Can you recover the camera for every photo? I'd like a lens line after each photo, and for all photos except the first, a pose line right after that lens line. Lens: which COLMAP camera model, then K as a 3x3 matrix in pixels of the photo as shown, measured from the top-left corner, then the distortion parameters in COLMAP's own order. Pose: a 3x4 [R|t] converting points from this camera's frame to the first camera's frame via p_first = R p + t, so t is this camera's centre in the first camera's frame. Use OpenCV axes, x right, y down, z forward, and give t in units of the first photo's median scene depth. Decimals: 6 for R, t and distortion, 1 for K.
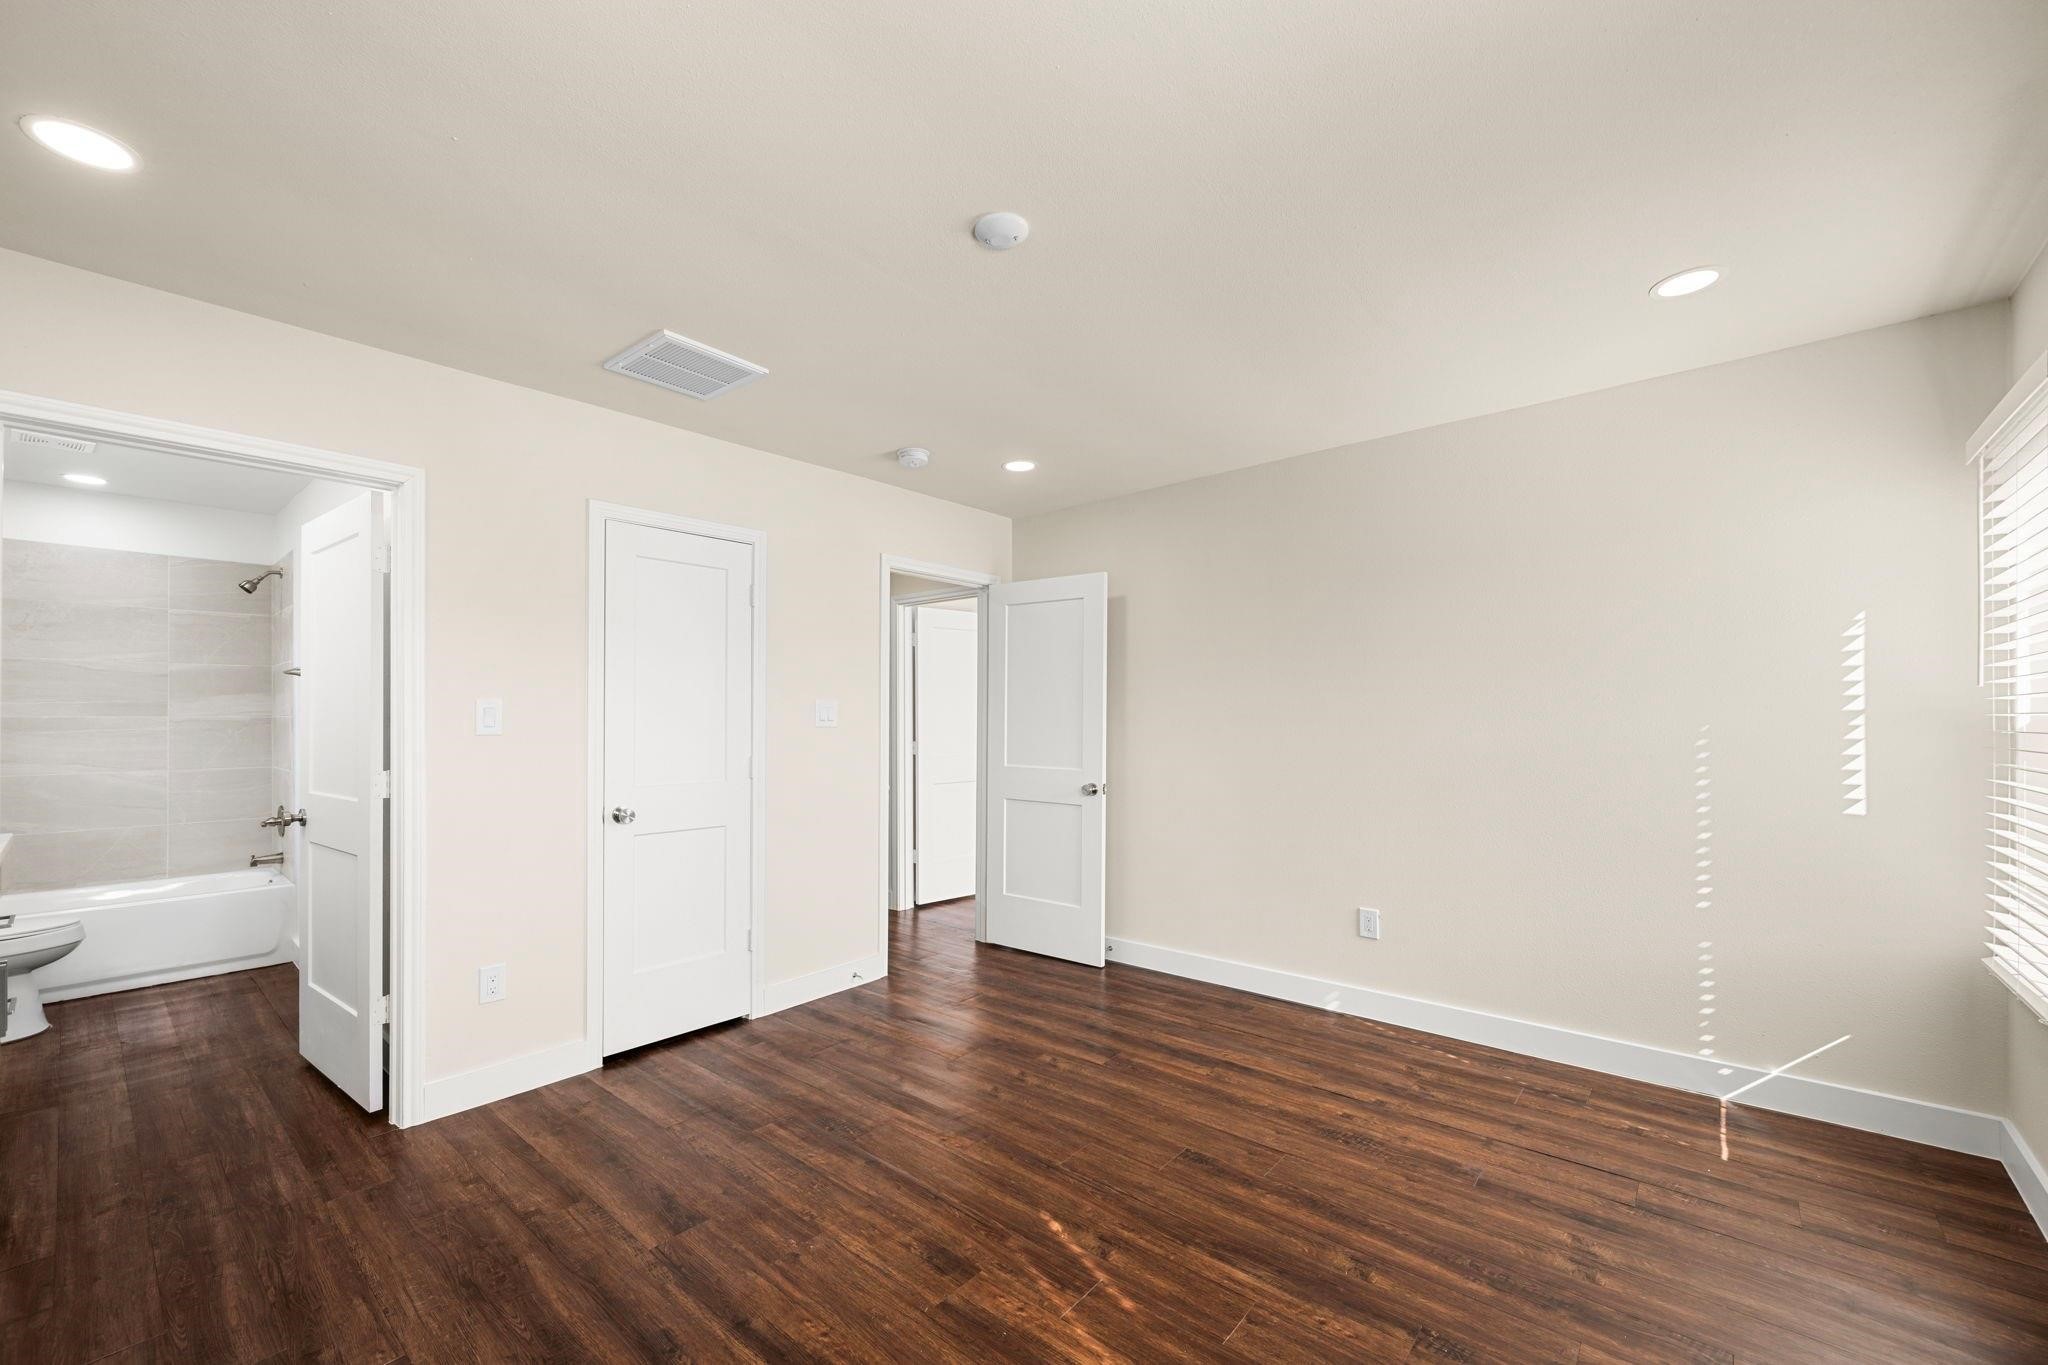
lens RADIAL K [[802.6, 0, 1000.6], [0, 802.6, 719.4], [0, 0, 1]] dist [0.001738, 0.000474]
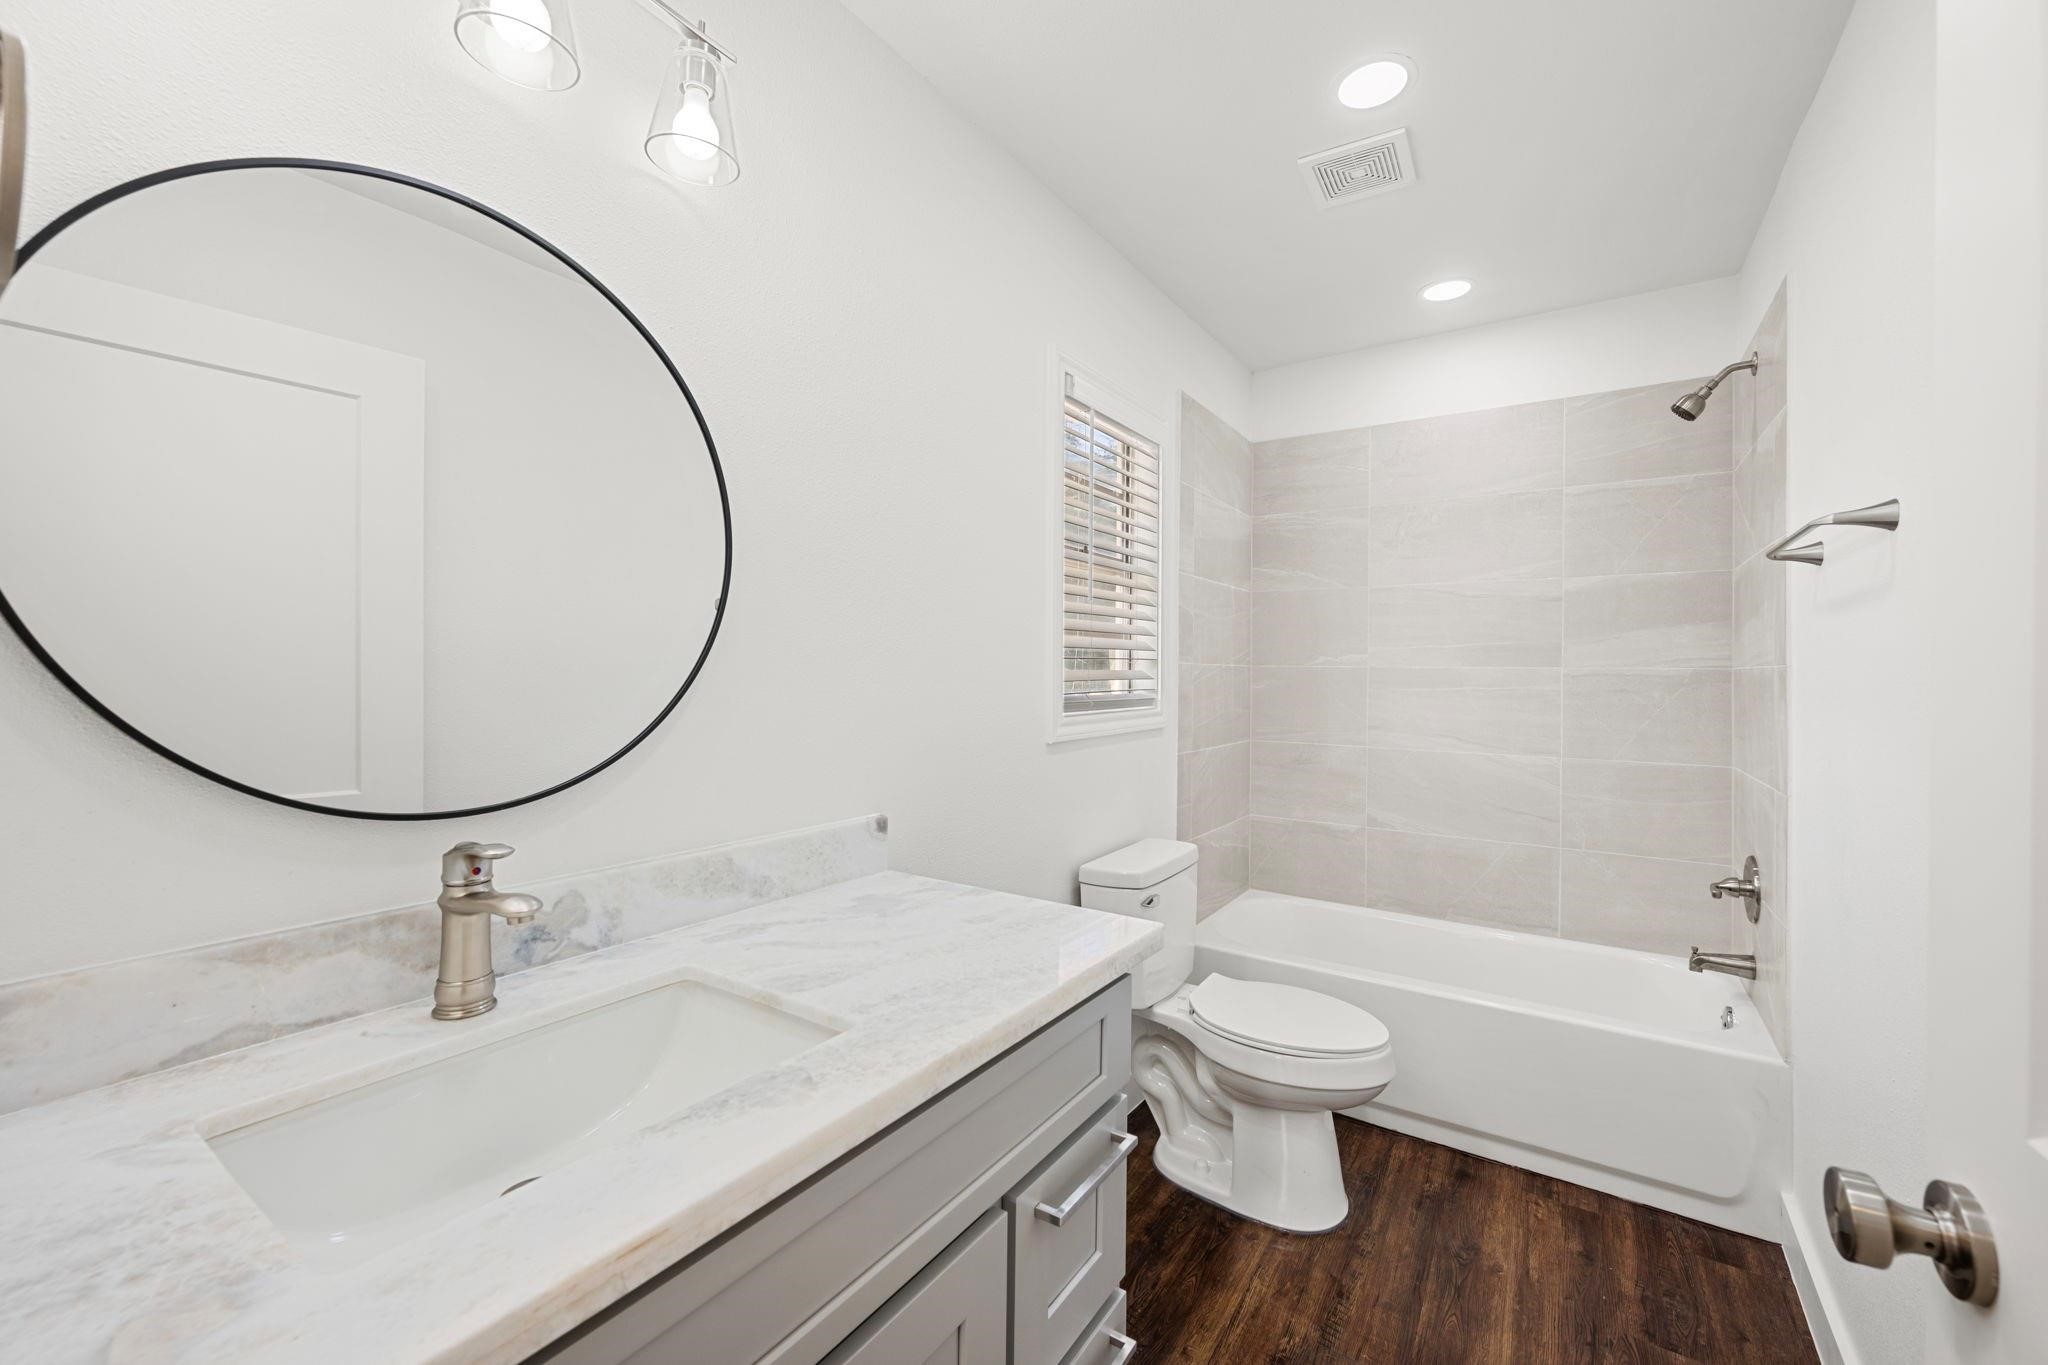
lens RADIAL K [[802.6, 0, 1030.4], [0, 802.6, 678.0], [0, 0, 1]] dist [0.001738, 0.000474]
pose [[0.124055, -0.000142, -0.992275, -0.510593], [-0.006600, 0.999978, -0.000968, 0.007619], [0.992253, 0.006670, 0.124051, 0.554930]]
